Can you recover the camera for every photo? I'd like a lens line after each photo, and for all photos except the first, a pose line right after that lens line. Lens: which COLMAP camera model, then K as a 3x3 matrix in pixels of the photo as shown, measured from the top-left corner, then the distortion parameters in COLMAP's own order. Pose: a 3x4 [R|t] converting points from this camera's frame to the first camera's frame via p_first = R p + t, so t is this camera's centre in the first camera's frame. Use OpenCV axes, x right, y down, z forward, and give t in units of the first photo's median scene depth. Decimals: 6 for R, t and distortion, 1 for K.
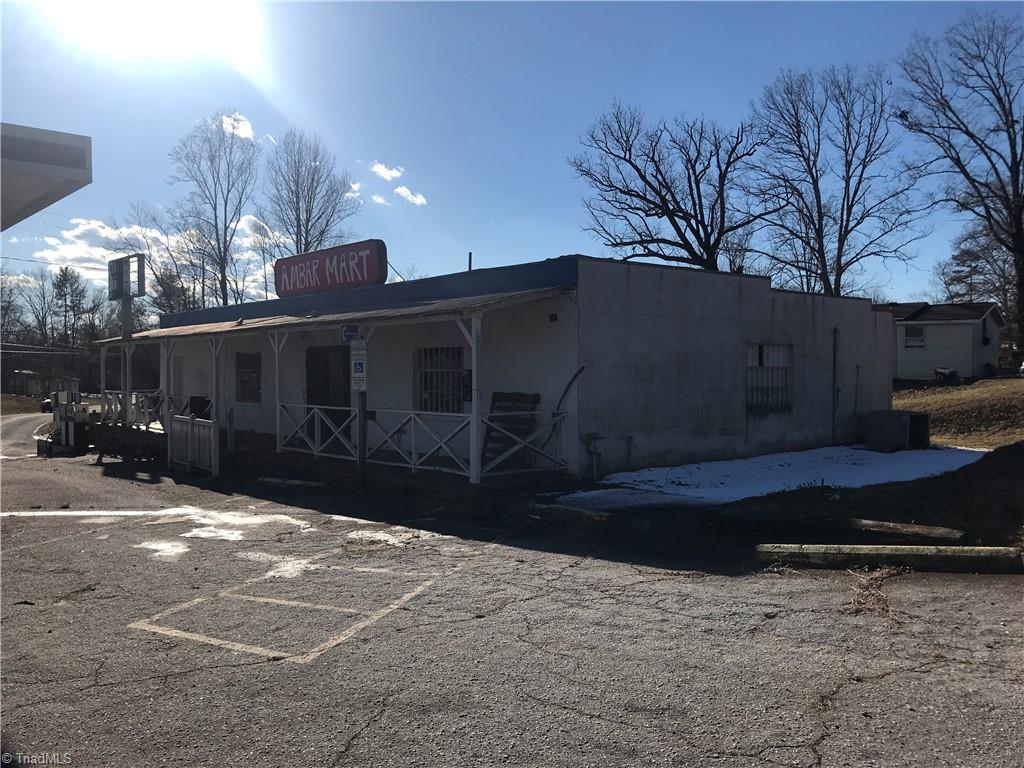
lens RADIAL K [[839.5, 0, 518.4], [0, 839.5, 380.0], [0, 0, 1]] dist [0.038891, -0.039898]
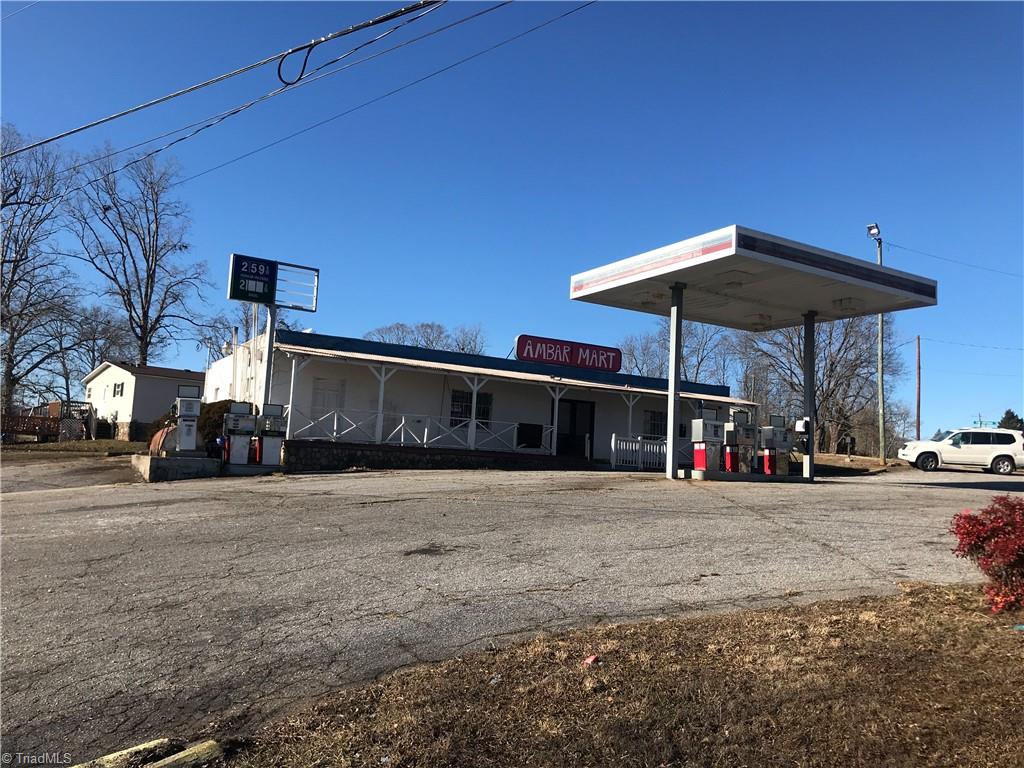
lens RADIAL K [[839.5, 0, 515.2], [0, 839.5, 375.3], [0, 0, 1]] dist [0.038891, -0.039898]
pose [[0.175889, 0.125350, 0.976397, -0.536265], [-0.034449, 0.992036, -0.121152, 0.033316], [-0.983807, -0.012326, 0.178806, 0.234334]]
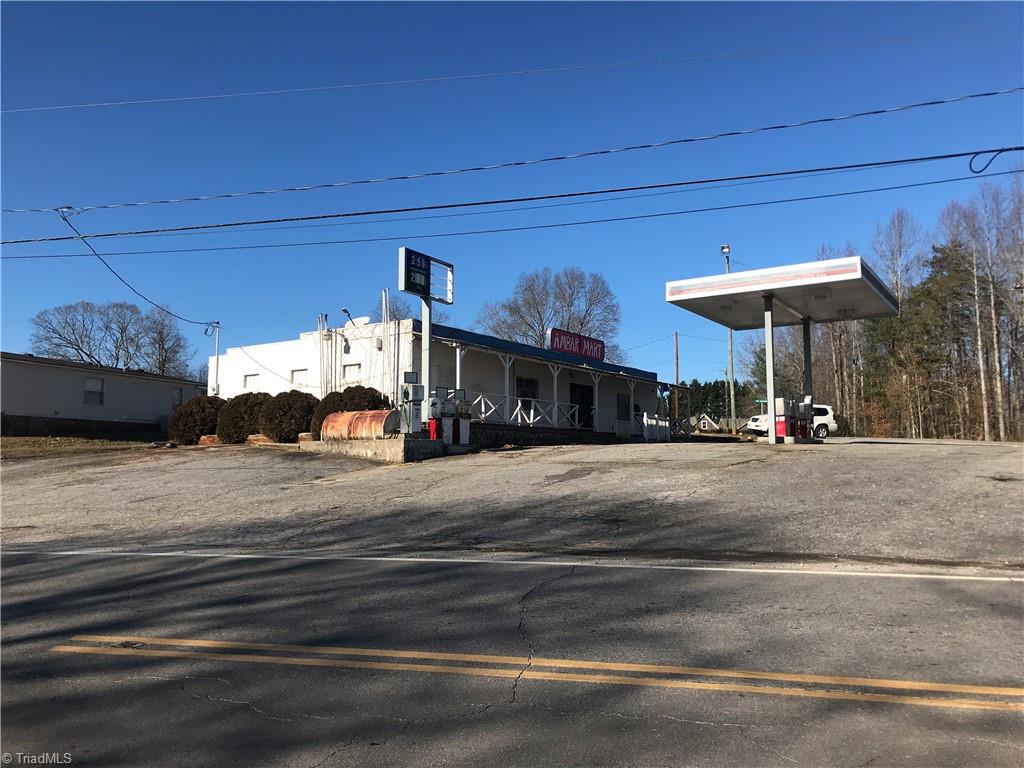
lens RADIAL K [[839.5, 0, 510.2], [0, 839.5, 378.0], [0, 0, 1]] dist [0.038891, -0.039898]
pose [[-0.254545, 0.106972, 0.961126, -0.583715], [0.014284, 0.994171, -0.106866, 0.042322], [-0.966956, -0.013473, -0.254589, 0.472409]]
